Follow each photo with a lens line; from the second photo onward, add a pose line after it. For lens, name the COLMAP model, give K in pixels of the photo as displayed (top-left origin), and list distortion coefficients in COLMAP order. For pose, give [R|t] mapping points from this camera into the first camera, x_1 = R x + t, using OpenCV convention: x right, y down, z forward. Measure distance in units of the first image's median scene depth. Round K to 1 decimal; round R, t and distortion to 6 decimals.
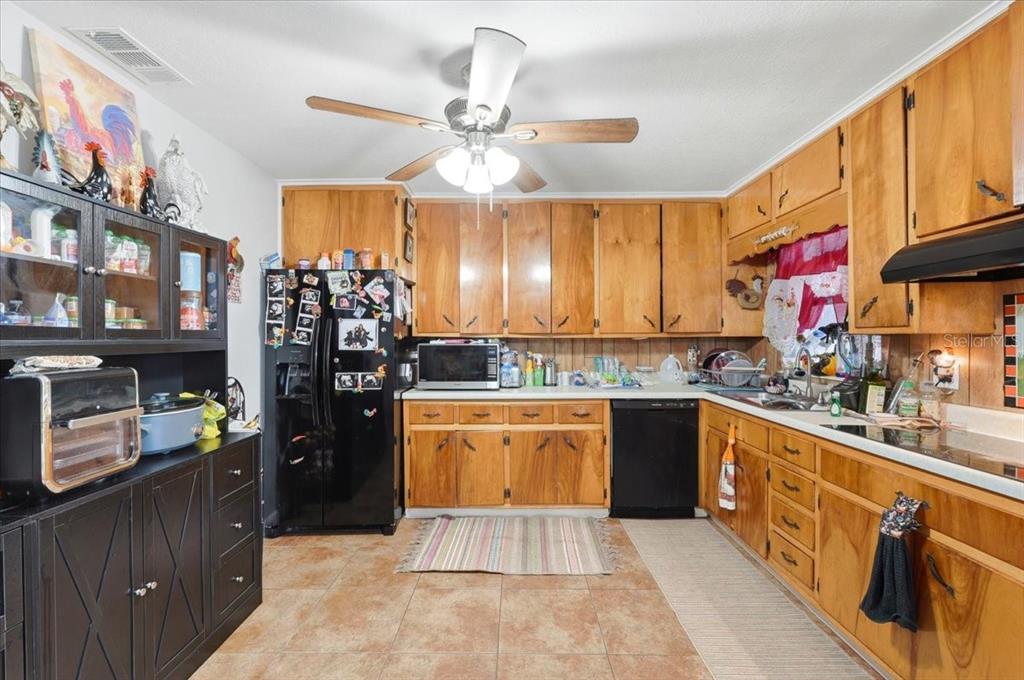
lens RADIAL K [[431.1, 0, 513.9], [0, 431.1, 337.5], [0, 0, 1]] dist [0.000383, 0.000051]
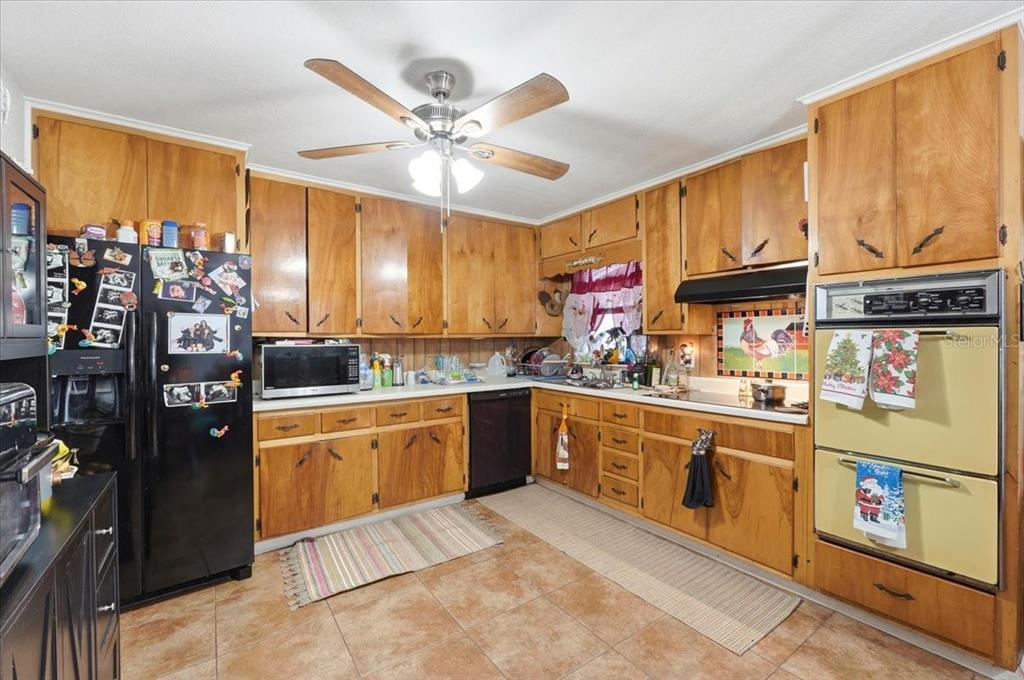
lens RADIAL K [[429.9, 0, 512.0], [0, 429.9, 340.0], [0, 0, 1]] dist [-0.000323, -0.000122]
pose [[0.809011, -0.004224, 0.587779, -0.361508], [0.003037, 0.999991, 0.003007, 0.003916], [-0.587786, -0.000648, 0.809016, 0.041763]]
